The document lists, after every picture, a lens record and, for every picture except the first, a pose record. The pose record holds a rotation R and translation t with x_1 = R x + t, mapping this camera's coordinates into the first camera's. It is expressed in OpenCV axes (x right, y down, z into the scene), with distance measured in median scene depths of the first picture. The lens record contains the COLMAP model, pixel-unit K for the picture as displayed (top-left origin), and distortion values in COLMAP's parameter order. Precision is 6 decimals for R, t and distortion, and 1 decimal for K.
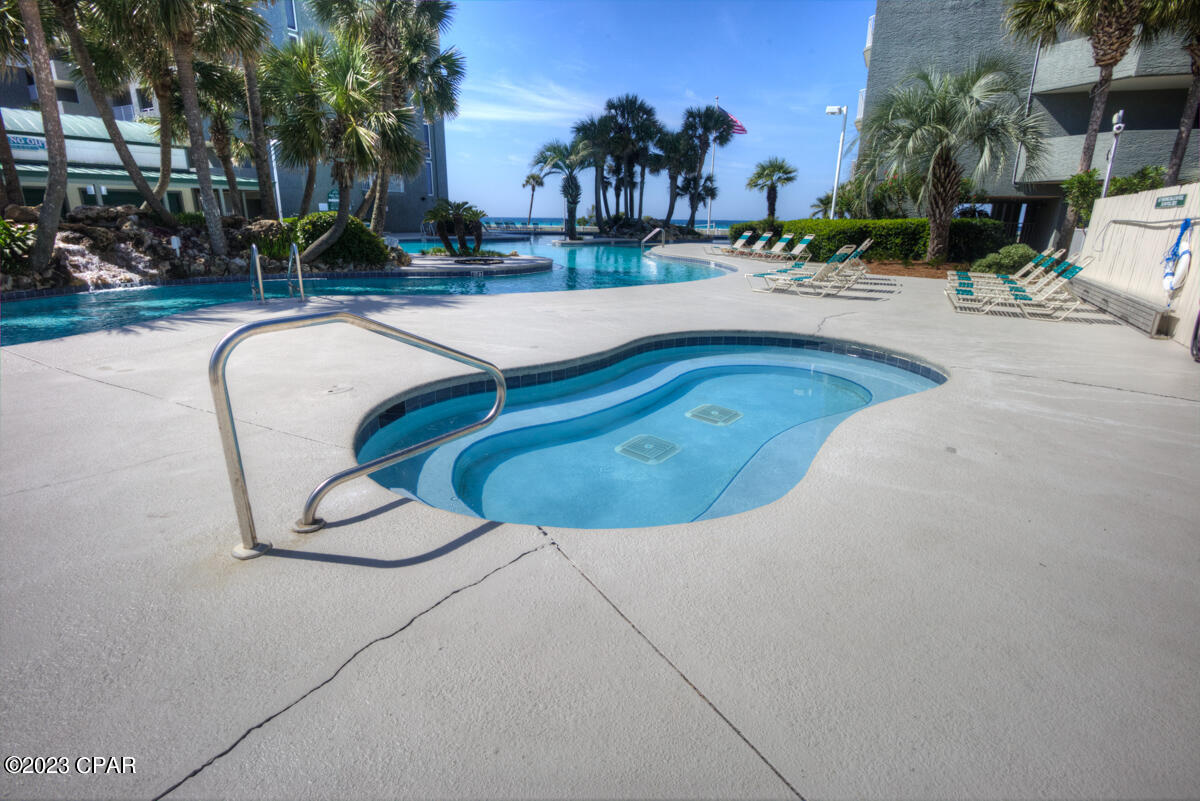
lens RADIAL K [[588.0, 0, 599.3], [0, 588.0, 401.1], [0, 0, 1]] dist [-0.019097, -0.000691]
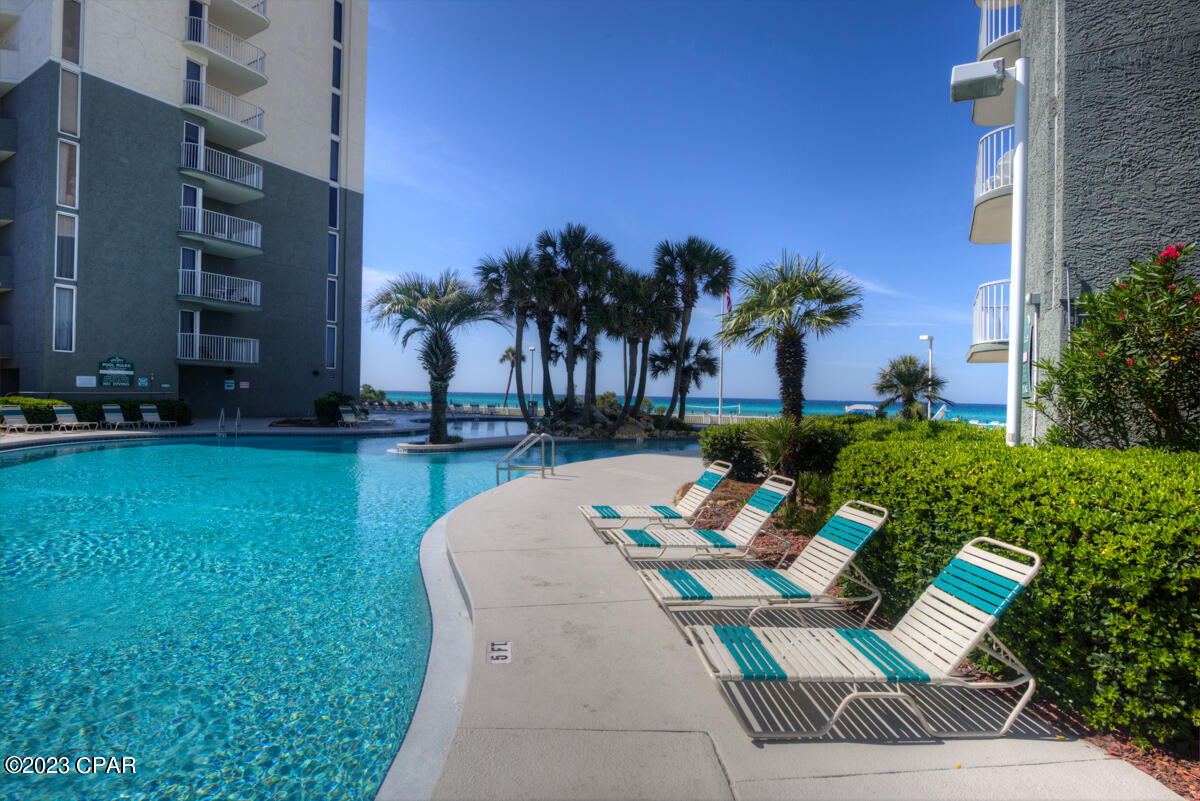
lens RADIAL K [[588.0, 0, 597.4], [0, 588.0, 401.2], [0, 0, 1]] dist [-0.019097, -0.000691]
pose [[0.997263, 0.011333, -0.073062, 0.295656], [-0.031876, 0.957527, -0.286576, -0.320840], [0.066711, 0.288120, 0.955268, 0.956221]]
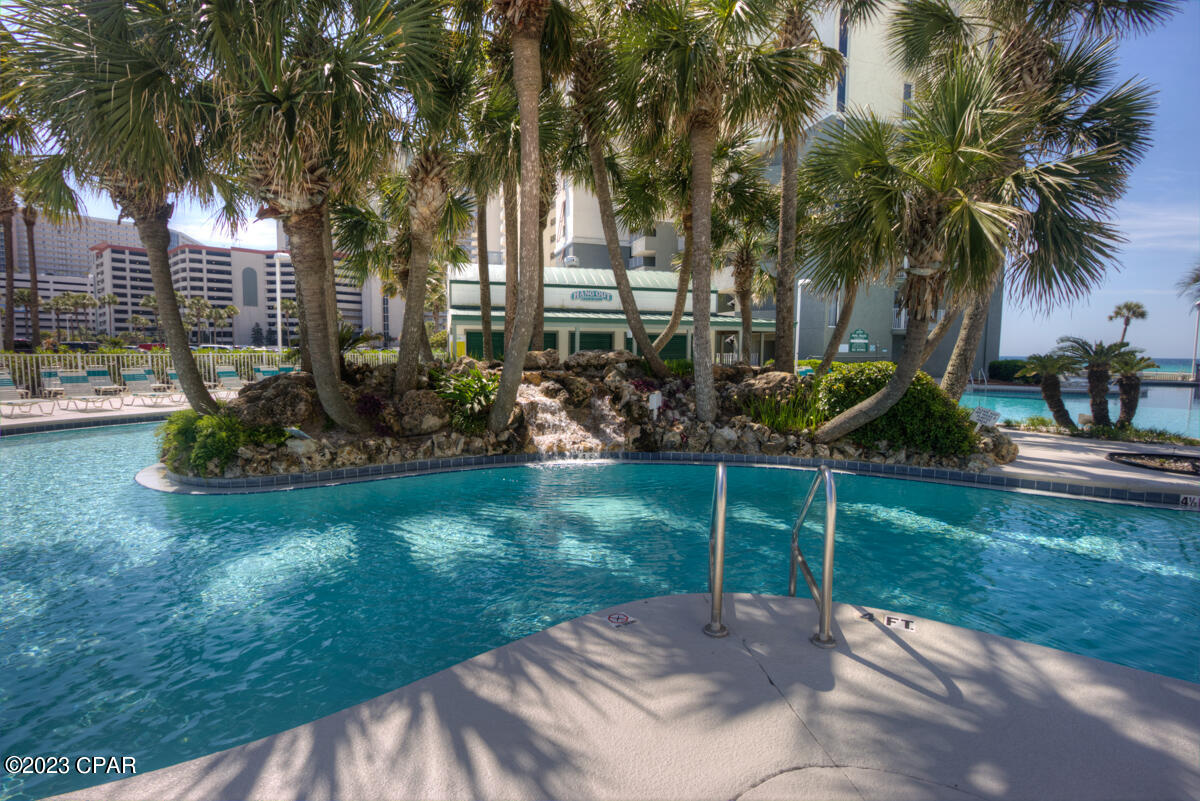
lens RADIAL K [[588.0, 0, 595.9], [0, 588.0, 401.6], [0, 0, 1]] dist [-0.019097, -0.000691]
pose [[0.692126, 0.056897, -0.719530, -0.201252], [-0.216748, 0.967261, -0.132007, -0.126833], [0.688463, 0.247322, 0.681799, 0.358363]]
